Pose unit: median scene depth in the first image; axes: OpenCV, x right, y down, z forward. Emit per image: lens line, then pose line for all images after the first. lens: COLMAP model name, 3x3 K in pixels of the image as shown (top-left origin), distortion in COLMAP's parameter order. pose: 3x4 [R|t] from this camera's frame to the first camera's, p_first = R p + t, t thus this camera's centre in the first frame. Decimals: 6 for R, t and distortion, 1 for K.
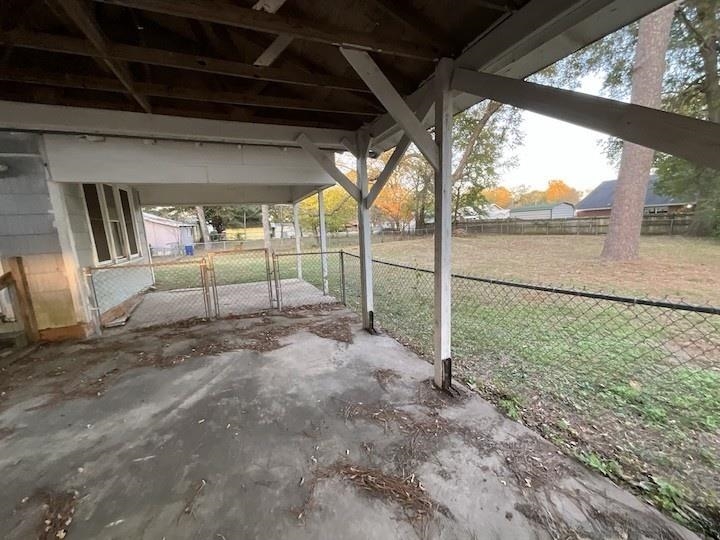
lens RADIAL K [[290.5, 0, 358.4], [0, 290.5, 270.7], [0, 0, 1]] dist [0.006558, -0.003855]
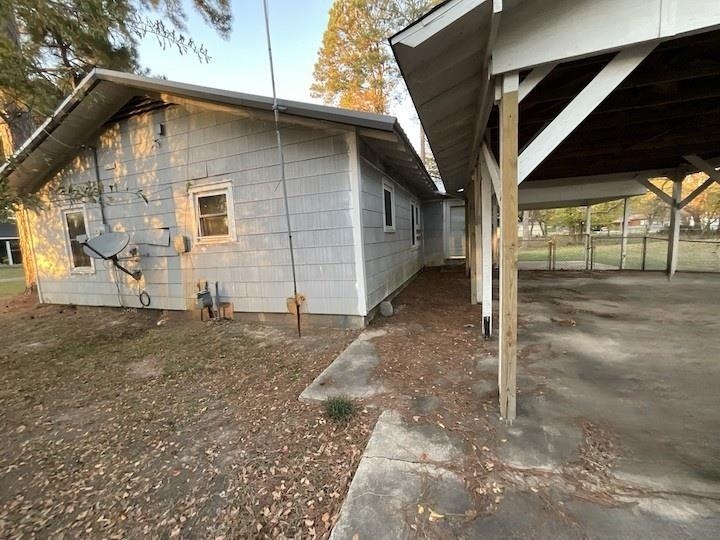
lens RADIAL K [[292.3, 0, 358.6], [0, 292.3, 269.8], [0, 0, 1]] dist [0.000772, -0.000042]
pose [[0.754641, 0.081819, -0.651016, -0.238545], [-0.086090, 0.995964, 0.025378, 0.264117], [0.650465, 0.036894, 0.758639, -1.533773]]
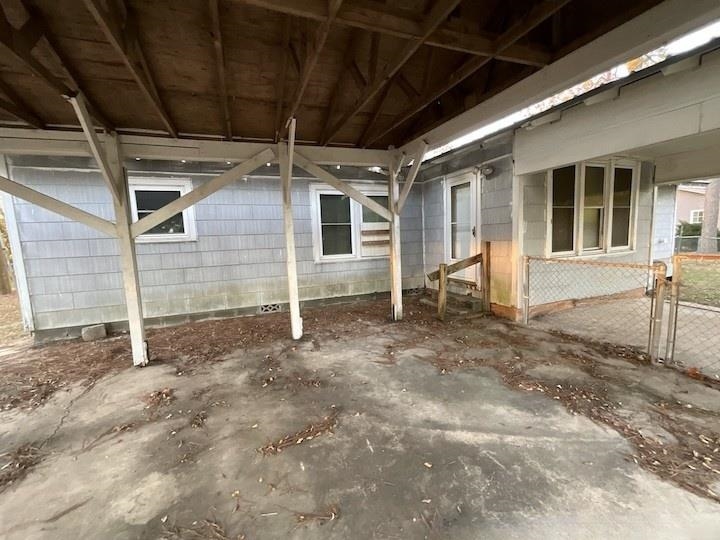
lens RADIAL K [[292.3, 0, 358.6], [0, 292.3, 269.8], [0, 0, 1]] dist [0.000772, -0.000042]
pose [[0.000108, 0.158818, -0.987308, 0.095413], [-0.113226, 0.980961, 0.157785, -0.063862], [0.993569, 0.111772, 0.018088, 0.428123]]
